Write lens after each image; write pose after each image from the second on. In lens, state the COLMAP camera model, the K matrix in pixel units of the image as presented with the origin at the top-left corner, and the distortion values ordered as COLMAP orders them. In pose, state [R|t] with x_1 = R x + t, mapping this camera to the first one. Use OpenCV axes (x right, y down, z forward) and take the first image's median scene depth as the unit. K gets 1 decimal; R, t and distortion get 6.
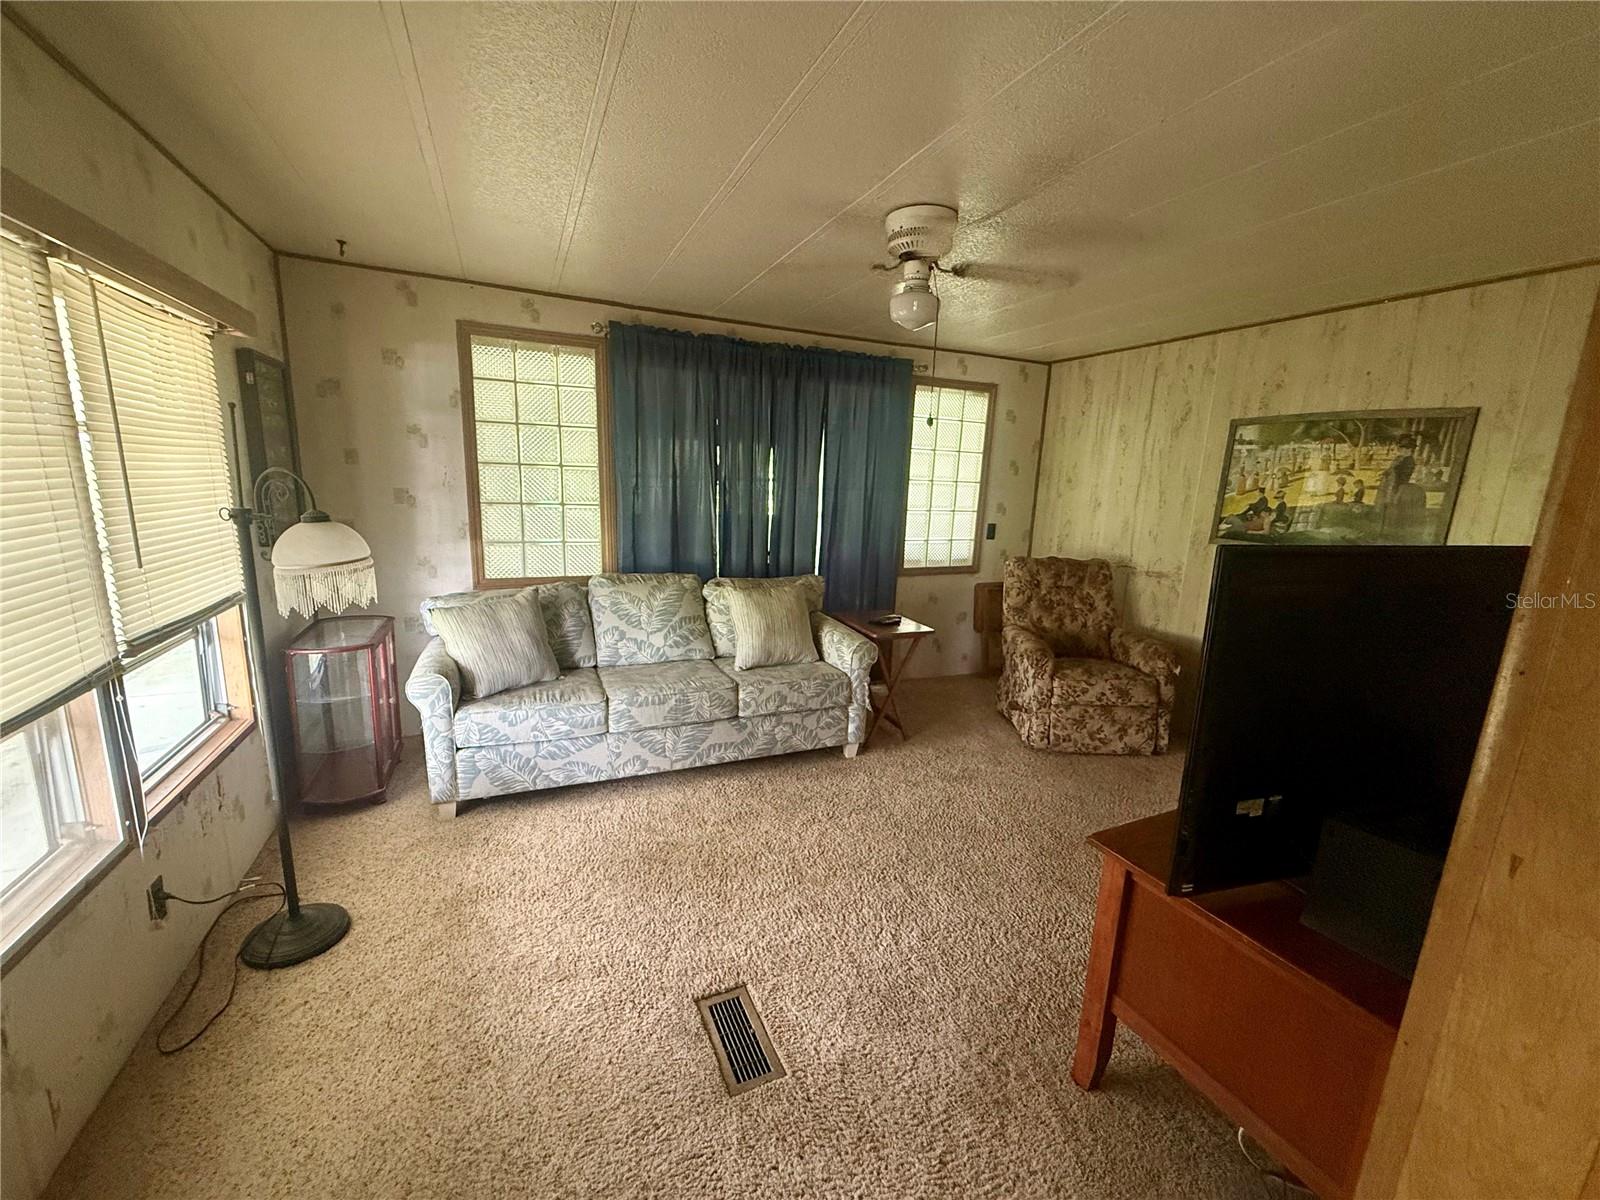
lens RADIAL K [[639.7, 0, 805.2], [0, 639.7, 597.9], [0, 0, 1]] dist [0.007434, -0.000419]
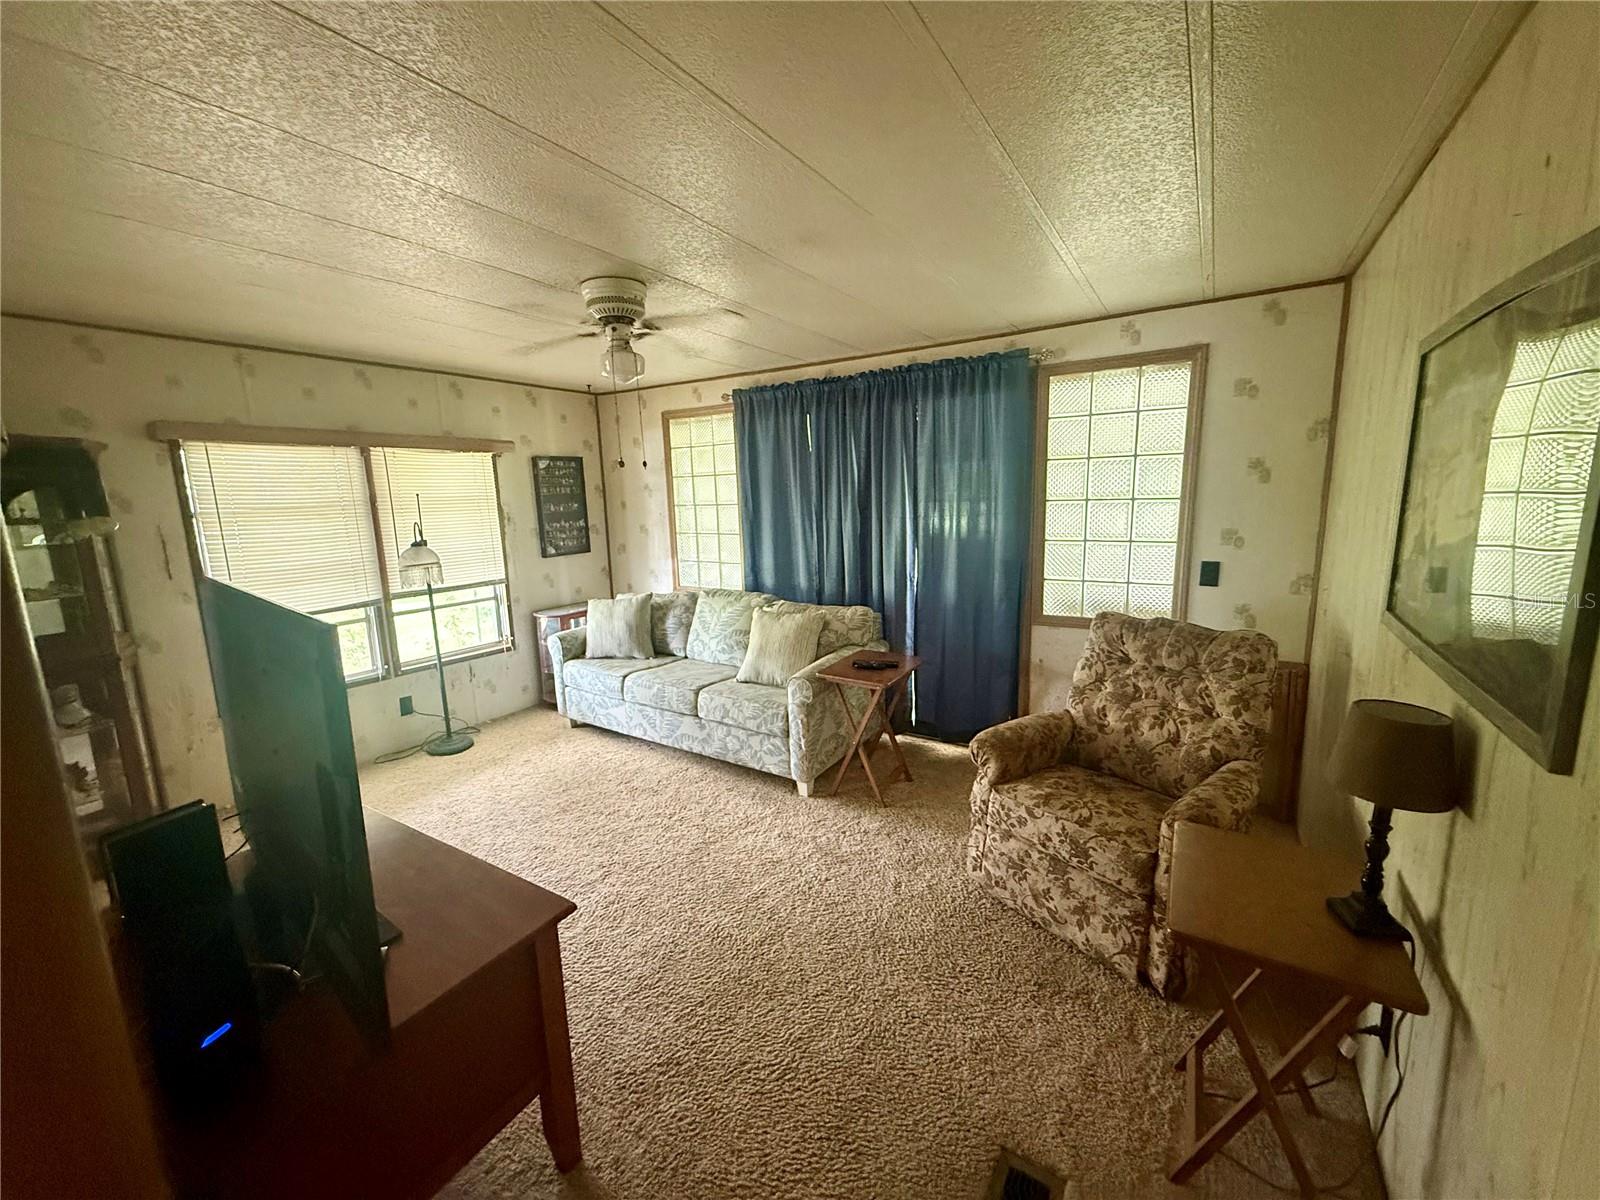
lens RADIAL K [[639.7, 0, 803.1], [0, 639.7, 604.4], [0, 0, 1]] dist [0.007434, -0.000419]
pose [[0.542114, 0.092625, -0.835185, 0.834451], [-0.114559, 0.992773, 0.035743, -0.070469], [0.832460, 0.076301, 0.548807, 0.439830]]
